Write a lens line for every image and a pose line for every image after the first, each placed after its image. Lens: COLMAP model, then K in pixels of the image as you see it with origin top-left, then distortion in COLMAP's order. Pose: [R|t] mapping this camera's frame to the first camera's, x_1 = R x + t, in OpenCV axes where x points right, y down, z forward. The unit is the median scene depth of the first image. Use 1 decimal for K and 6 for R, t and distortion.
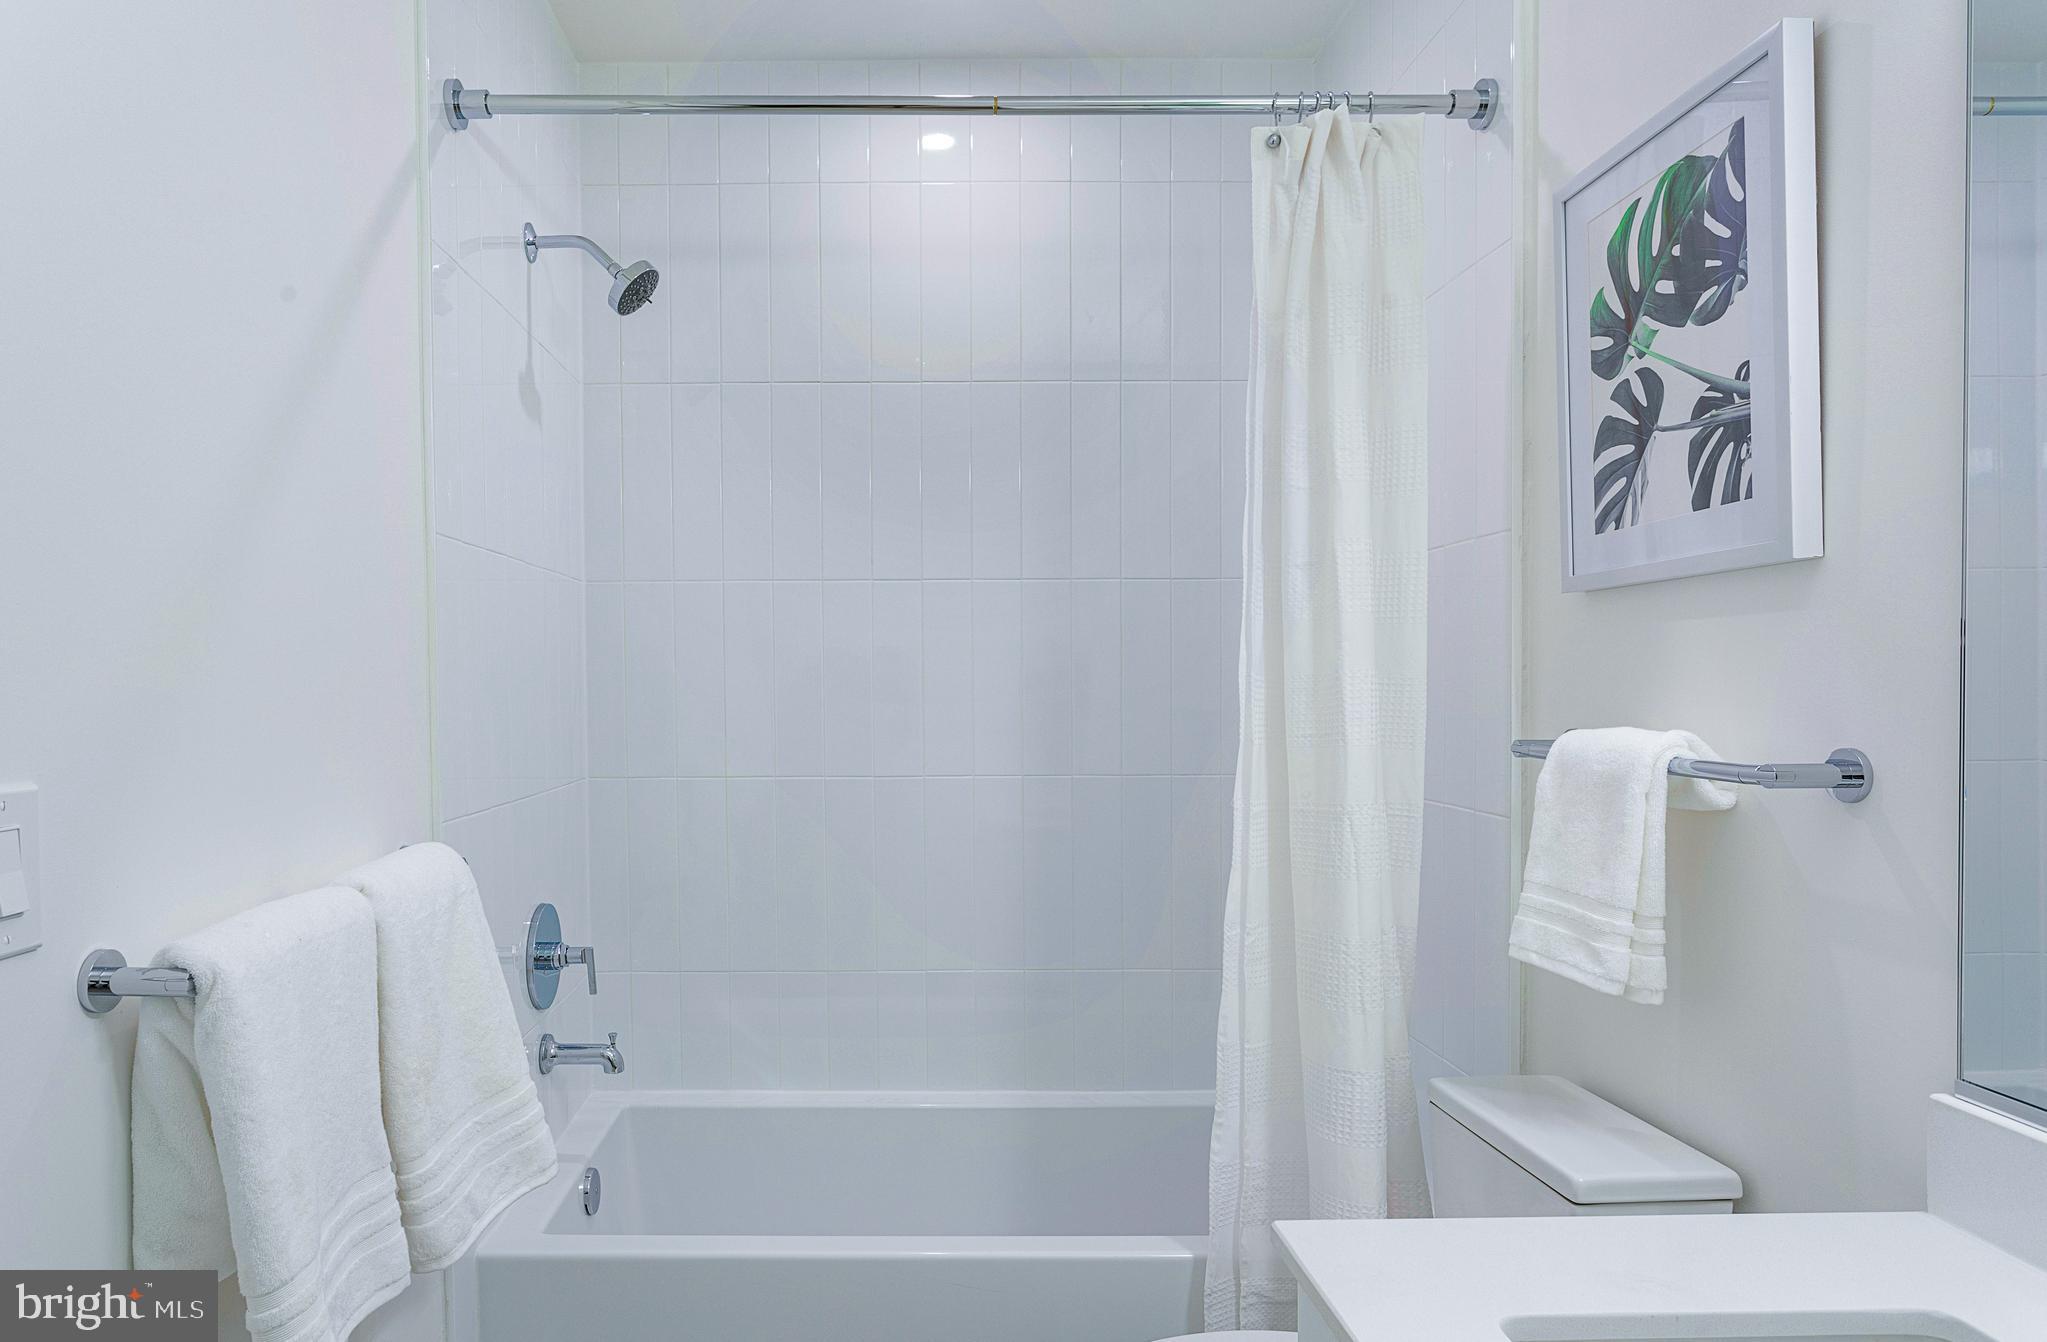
lens RADIAL K [[1229.3, 0, 1023.4], [0, 1229.3, 717.7], [0, 0, 1]] dist [-0.007058, -0.000250]
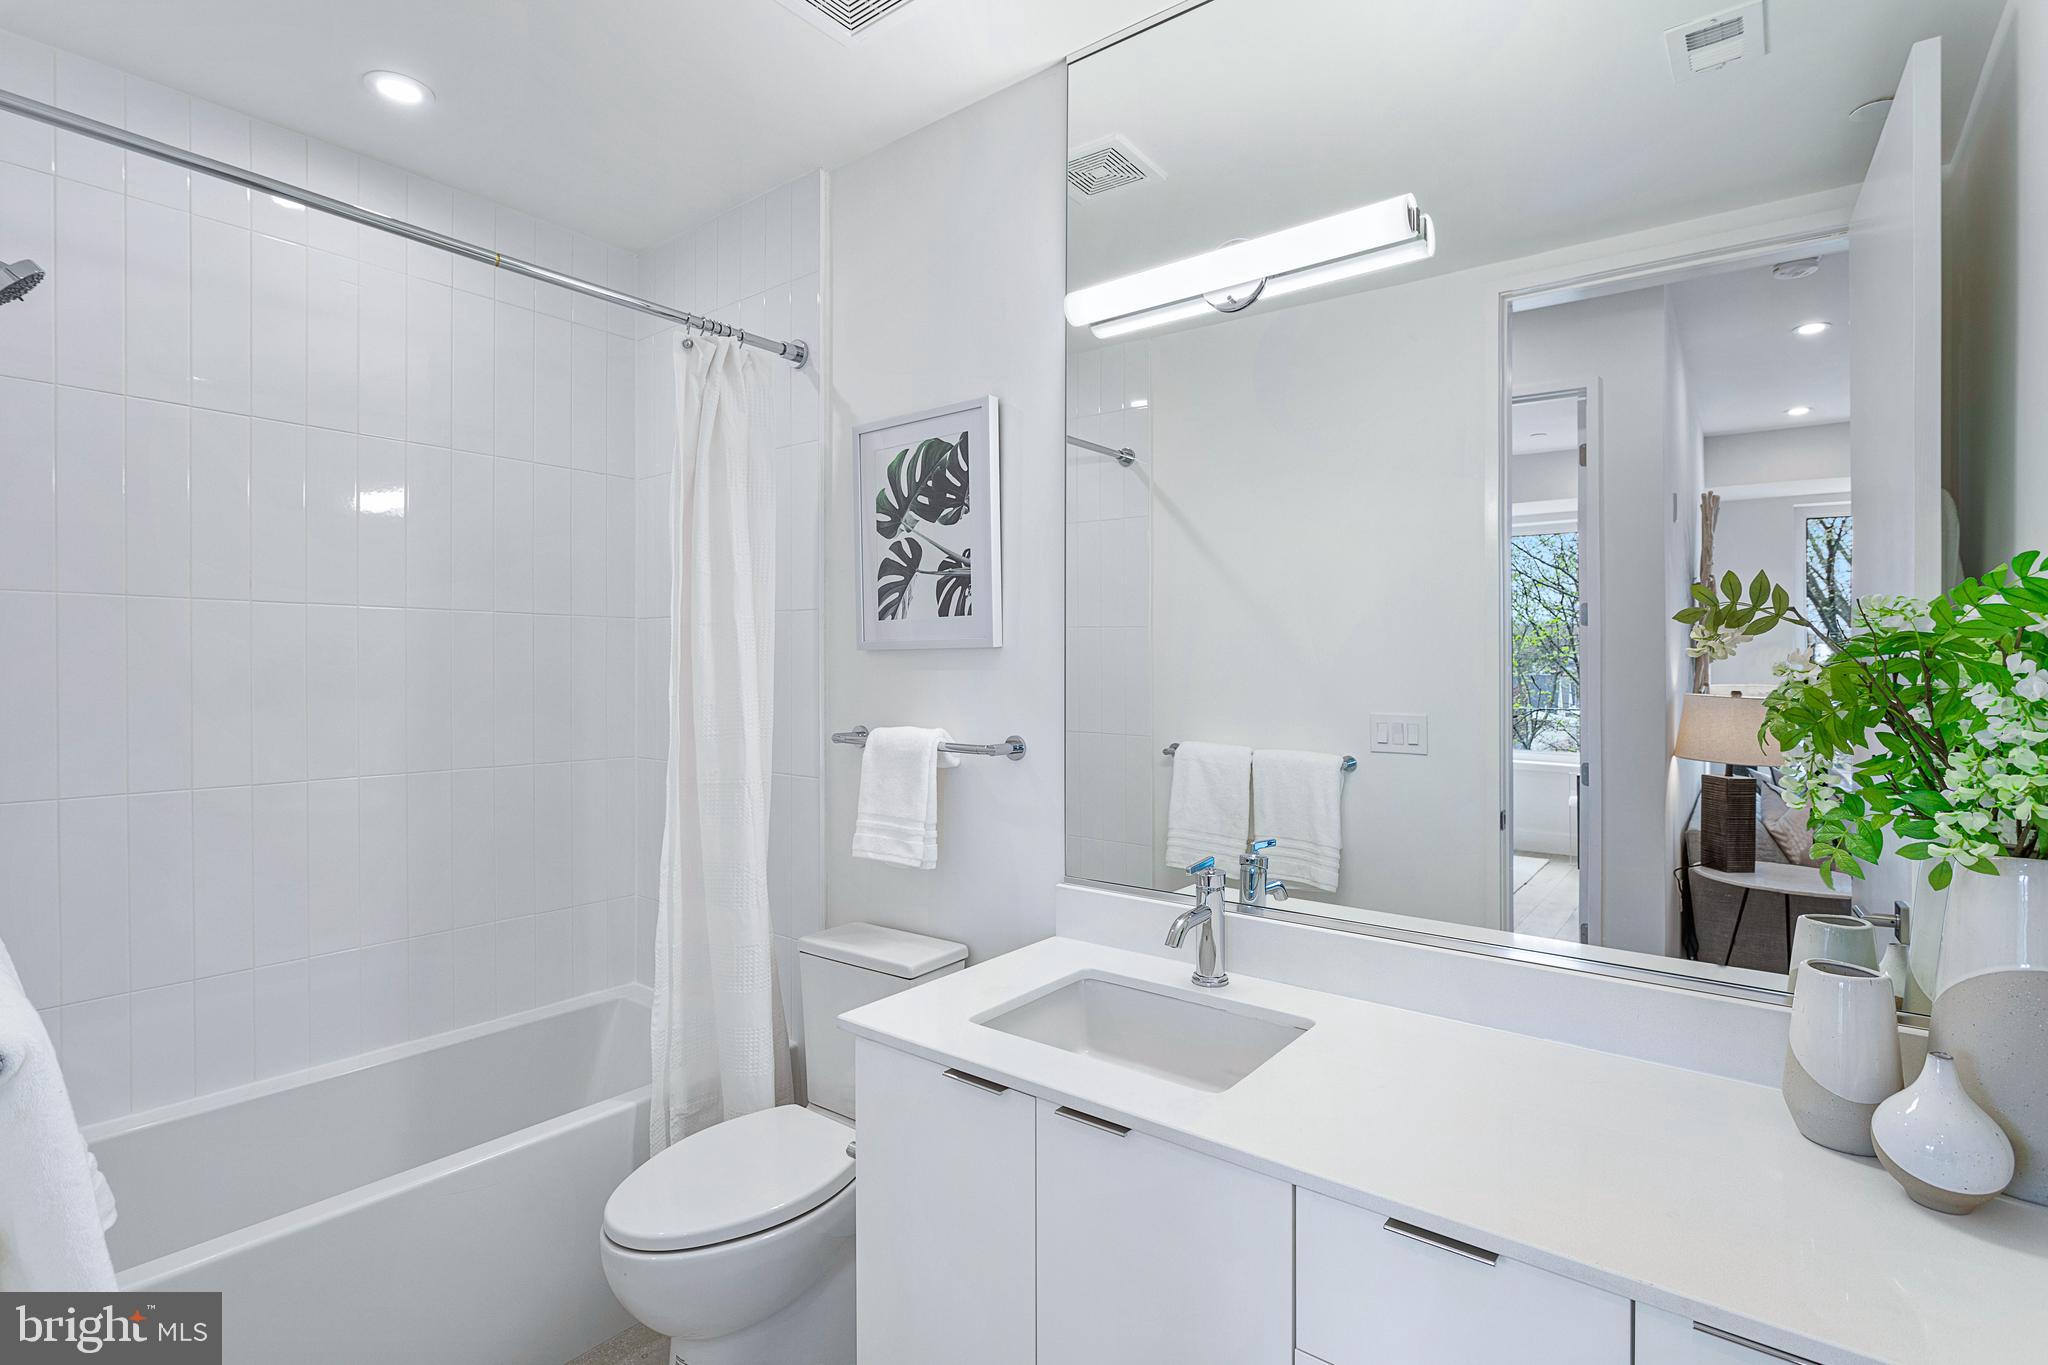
lens RADIAL K [[997.7, 0, 1022.9], [0, 997.7, 649.7], [0, 0, 1]] dist [0.001419, 0.000096]
pose [[0.620315, 0.020256, 0.784091, -0.620483], [0.004475, 0.999559, -0.029362, -0.065594], [-0.784340, 0.021723, 0.619950, -0.104198]]
